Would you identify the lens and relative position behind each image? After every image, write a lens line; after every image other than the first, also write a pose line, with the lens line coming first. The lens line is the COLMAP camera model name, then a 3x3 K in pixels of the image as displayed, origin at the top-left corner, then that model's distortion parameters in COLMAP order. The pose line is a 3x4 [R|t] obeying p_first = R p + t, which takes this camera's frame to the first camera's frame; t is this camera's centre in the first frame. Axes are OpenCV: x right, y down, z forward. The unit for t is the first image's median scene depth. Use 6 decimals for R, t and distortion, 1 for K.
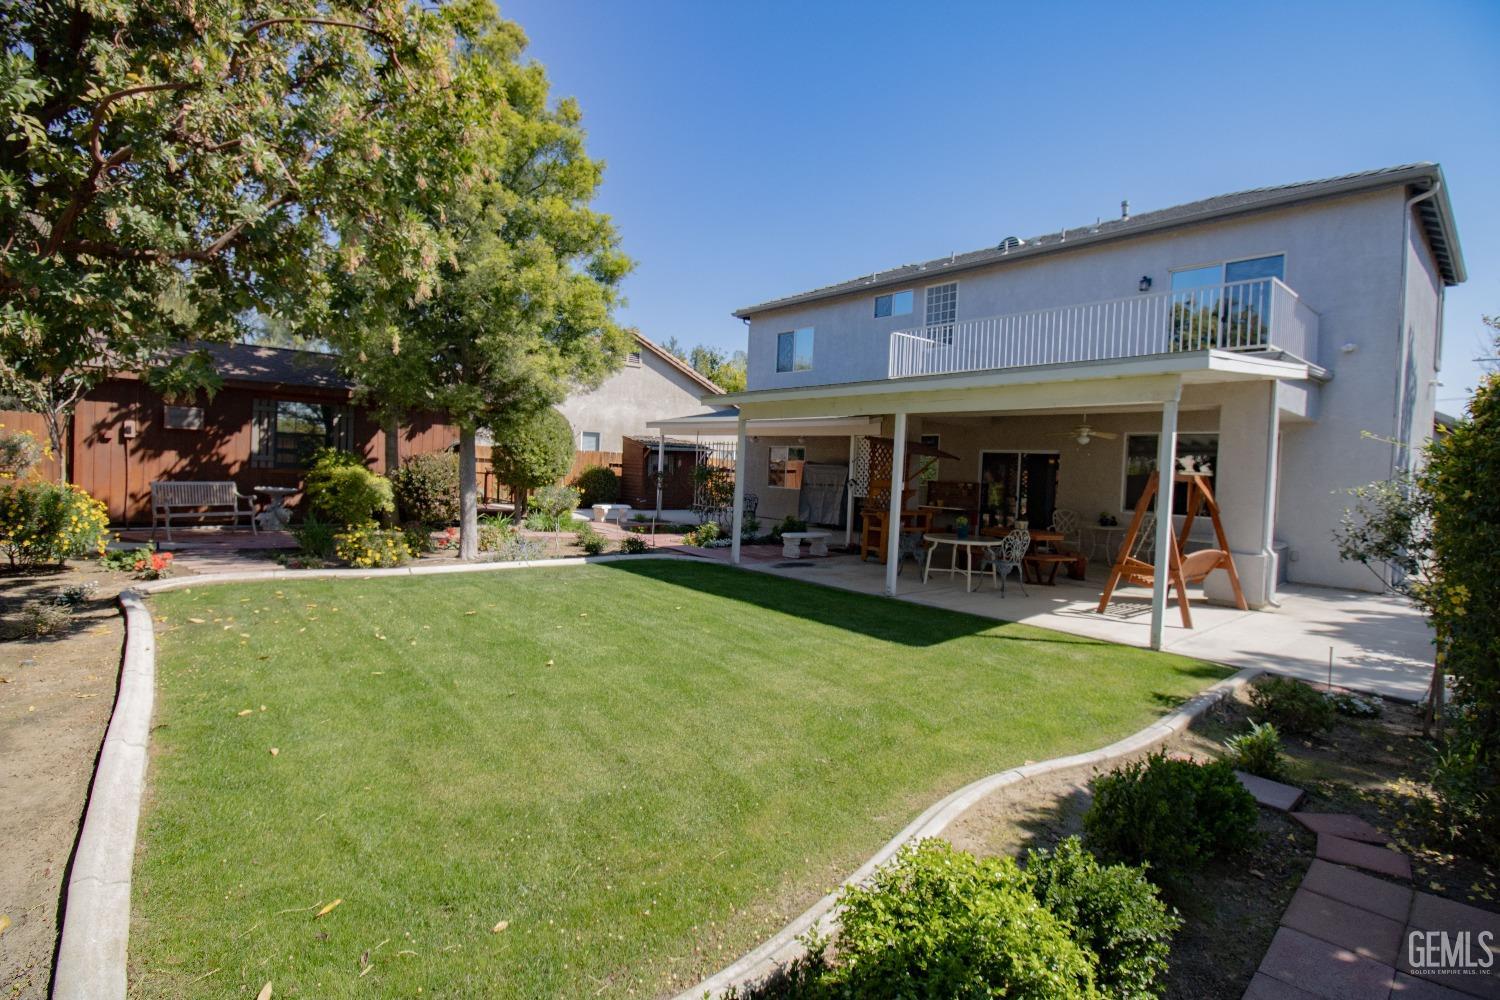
lens RADIAL K [[698.8, 0, 759.5], [0, 698.8, 482.1], [0, 0, 1]] dist [0.009786, -0.016358]
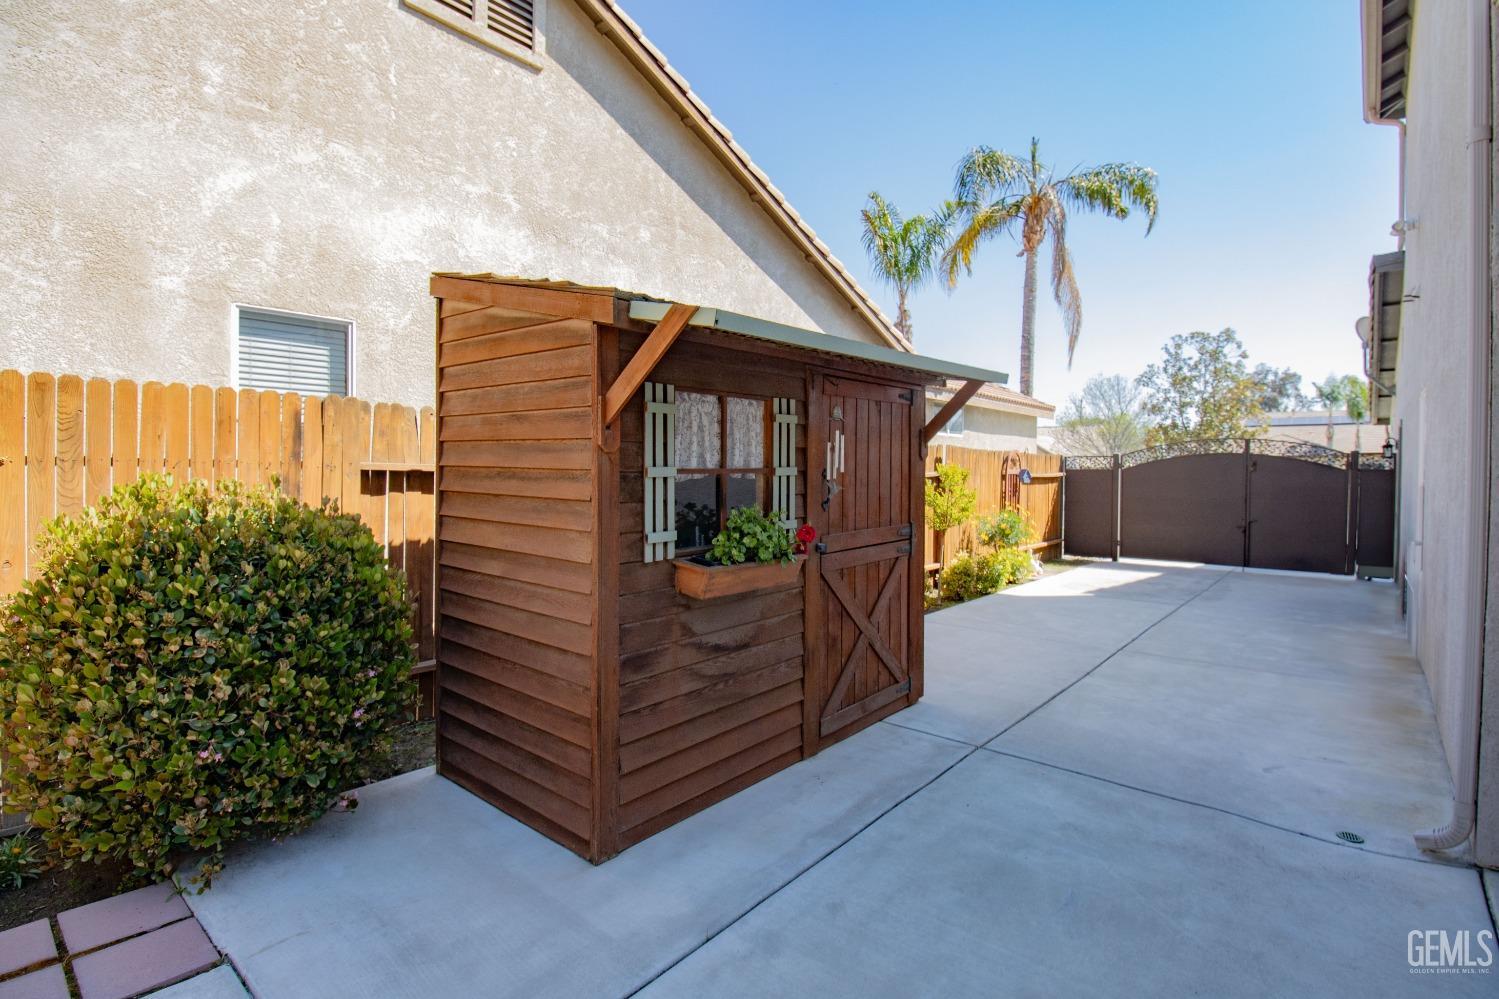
lens RADIAL K [[698.4, 0, 759.0], [0, 698.4, 481.6], [0, 0, 1]] dist [0.009786, -0.016358]
pose [[0.989810, -0.037340, 0.137414, -0.140984], [0.035372, 0.999234, 0.016733, -0.022607], [-0.137934, -0.011702, 0.990372, 0.810216]]
